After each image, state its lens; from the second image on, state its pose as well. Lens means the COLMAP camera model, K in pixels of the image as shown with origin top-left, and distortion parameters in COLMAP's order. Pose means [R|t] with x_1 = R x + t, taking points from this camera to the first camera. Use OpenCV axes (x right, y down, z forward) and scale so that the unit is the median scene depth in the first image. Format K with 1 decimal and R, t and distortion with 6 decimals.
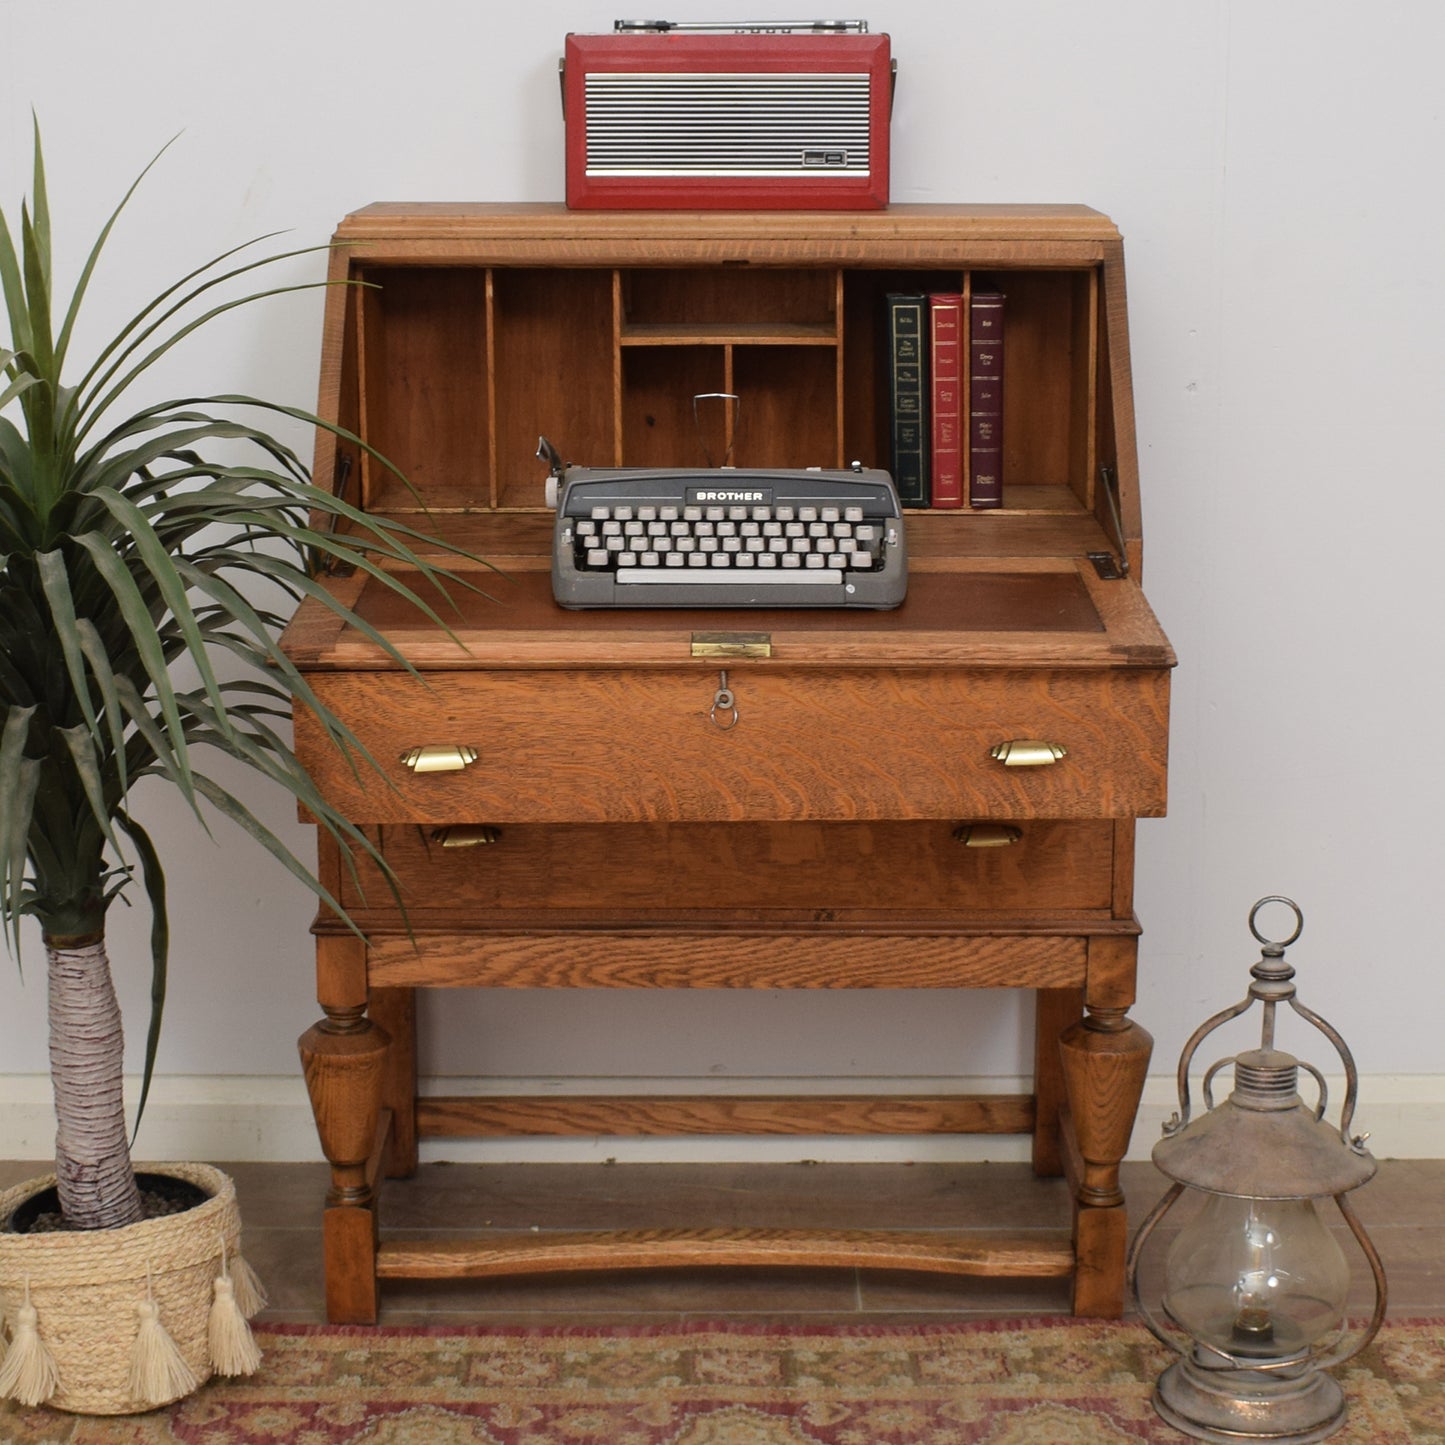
lens RADIAL K [[2990.6, 0, 743.2], [0, 2990.6, 627.9], [0, 0, 1]] dist [-0.078657, -0.103580]
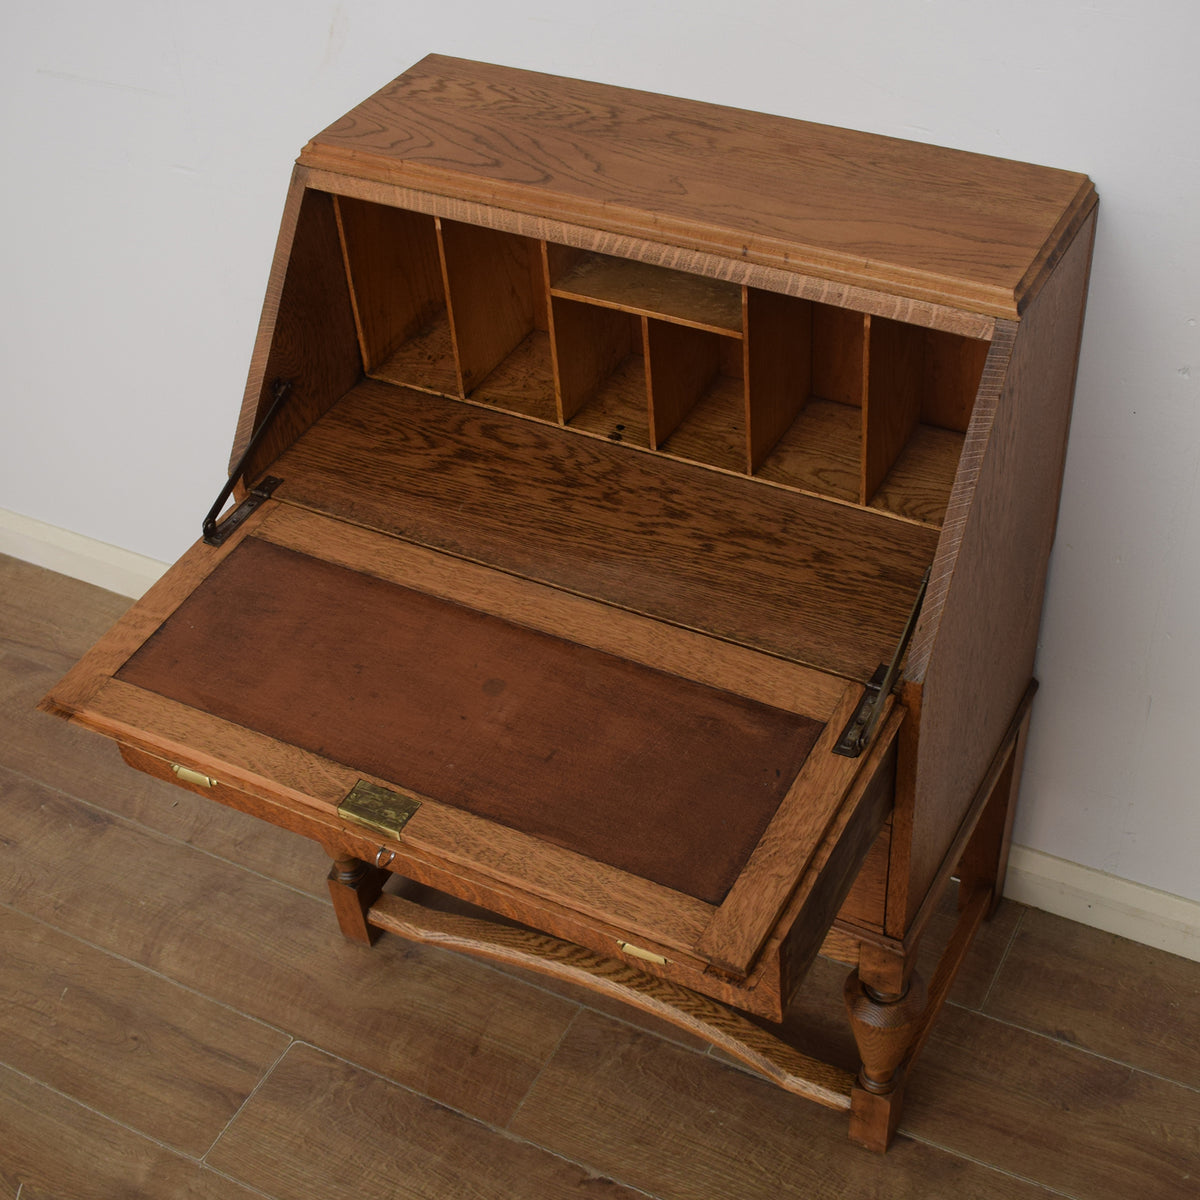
lens RADIAL K [[1742.3, 0, 643.4], [0, 1742.3, 599.9], [0, 0, 1]] dist [-0.095233, -0.002126]
pose [[0.886583, 0.270843, -0.374986, 0.248708], [-0.042711, 0.855128, 0.516655, -0.326989], [0.460593, -0.442041, 0.769710, 0.527989]]
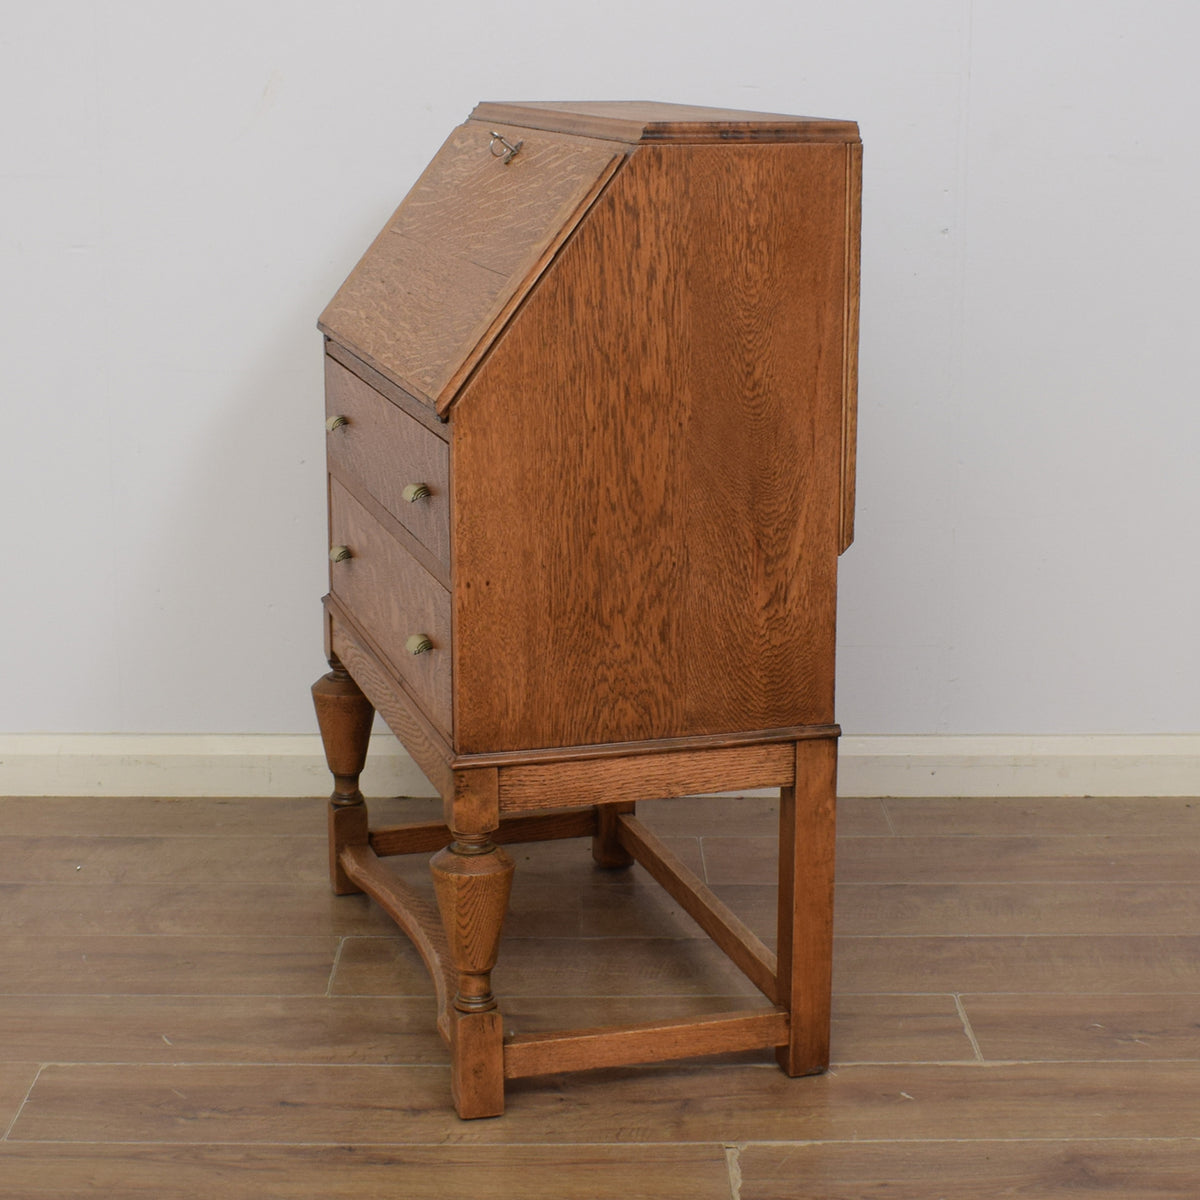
lens RADIAL K [[2413.4, 0, 601.1], [0, 2413.4, 605.5], [0, 0, 1]] dist [-0.081319, -0.103788]
pose [[0.278071, 0.221916, -0.934575, 0.963340], [-0.192653, 0.966062, 0.172071, -0.118821], [0.941043, 0.132201, 0.311387, 0.764010]]
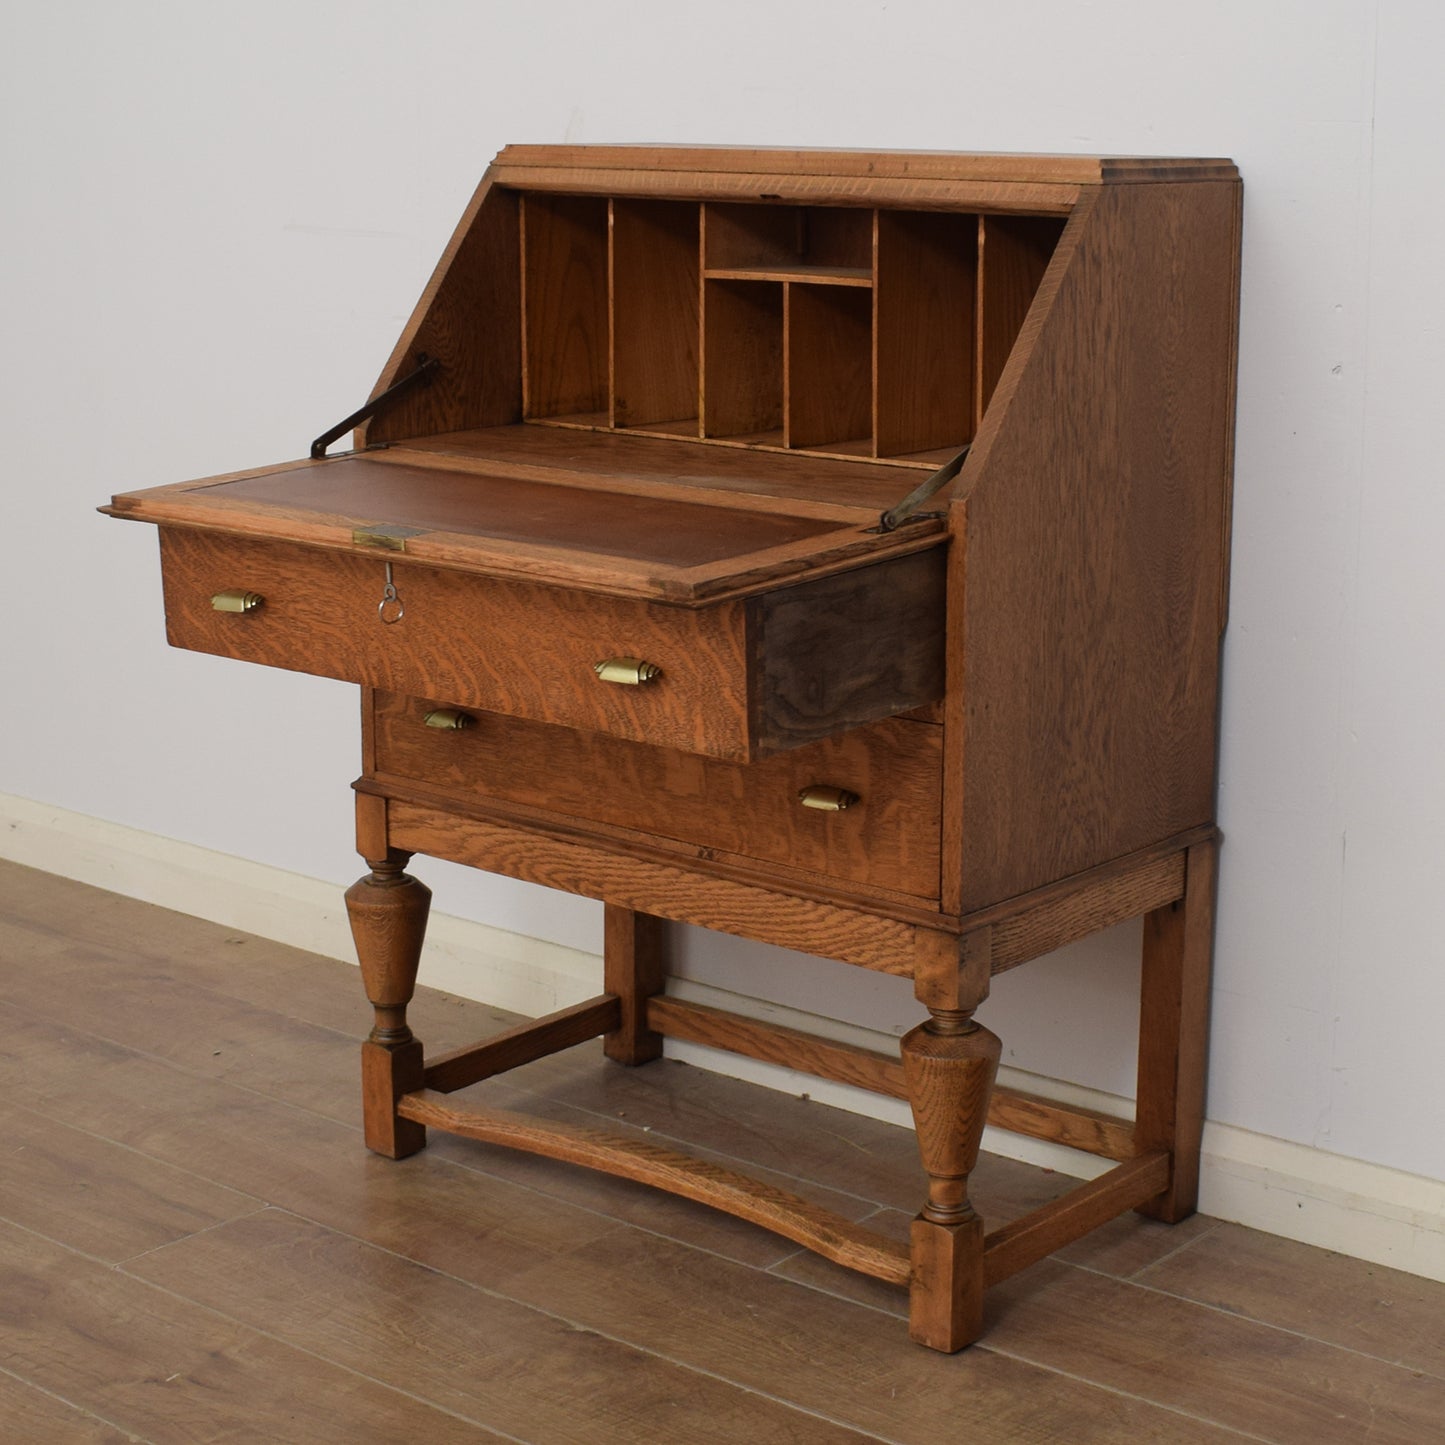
lens RADIAL K [[2767.0, 0, 802.9], [0, 2767.0, 680.3], [0, 0, 1]] dist [-0.078415, -0.102292]
pose [[0.774021, 0.135880, -0.618407, 0.609241], [-0.133470, 0.989769, 0.050421, -0.010932], [0.618932, 0.043512, 0.784239, 0.298387]]
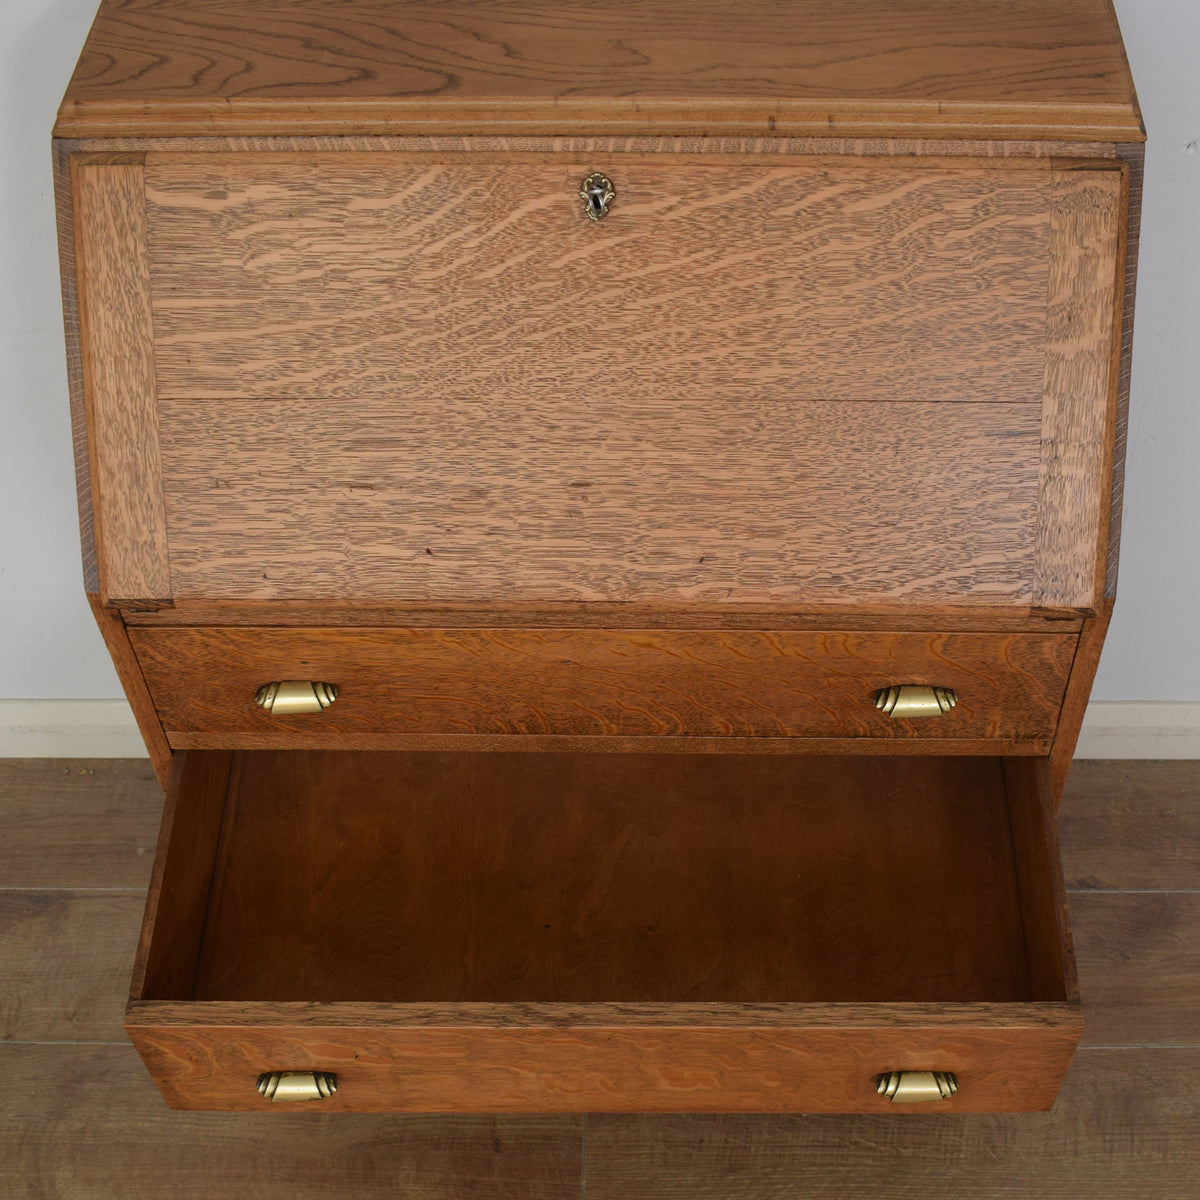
lens RADIAL K [[1868.9, 0, 685.4], [0, 1868.9, 783.7], [0, 0, 1]] dist [-0.105865, 0.036677]
pose [[0.999944, 0.007192, -0.007700, 0.021279], [-0.000083, 0.736124, 0.676847, -0.322988], [0.010536, -0.676809, 0.736083, 0.579422]]
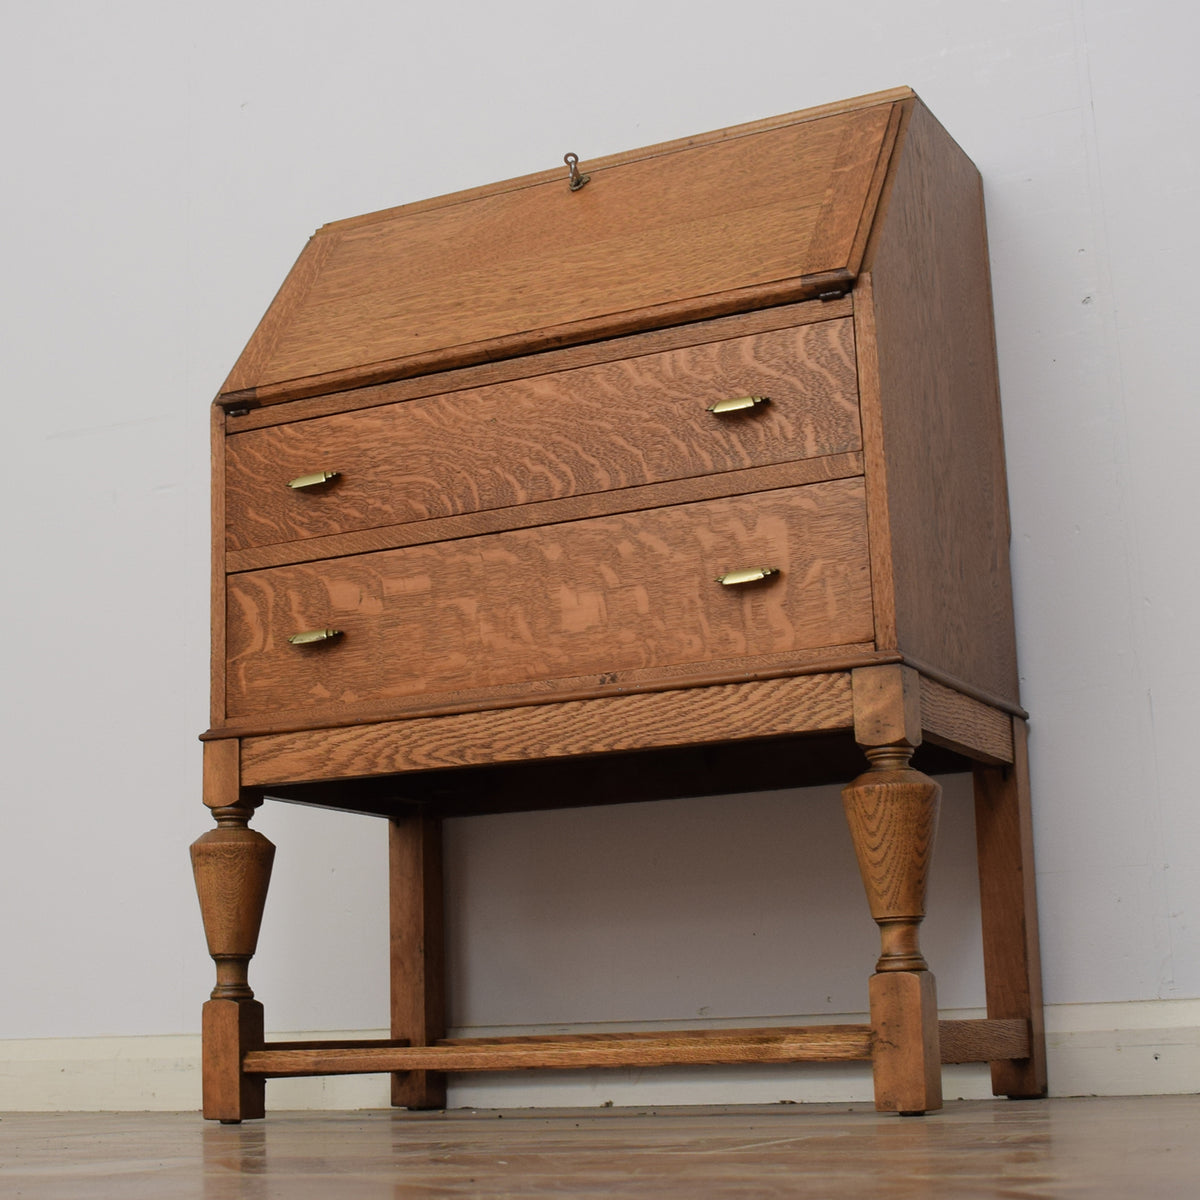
lens RADIAL K [[2136.8, 0, 525.0], [0, 2136.8, 604.2], [0, 0, 1]] dist [-0.070755, -0.125373]
pose [[0.880806, -0.122487, -0.457359, 0.341045], [-0.066842, 0.924116, -0.376219, 0.350671], [0.468735, 0.361947, 0.805780, 0.382918]]
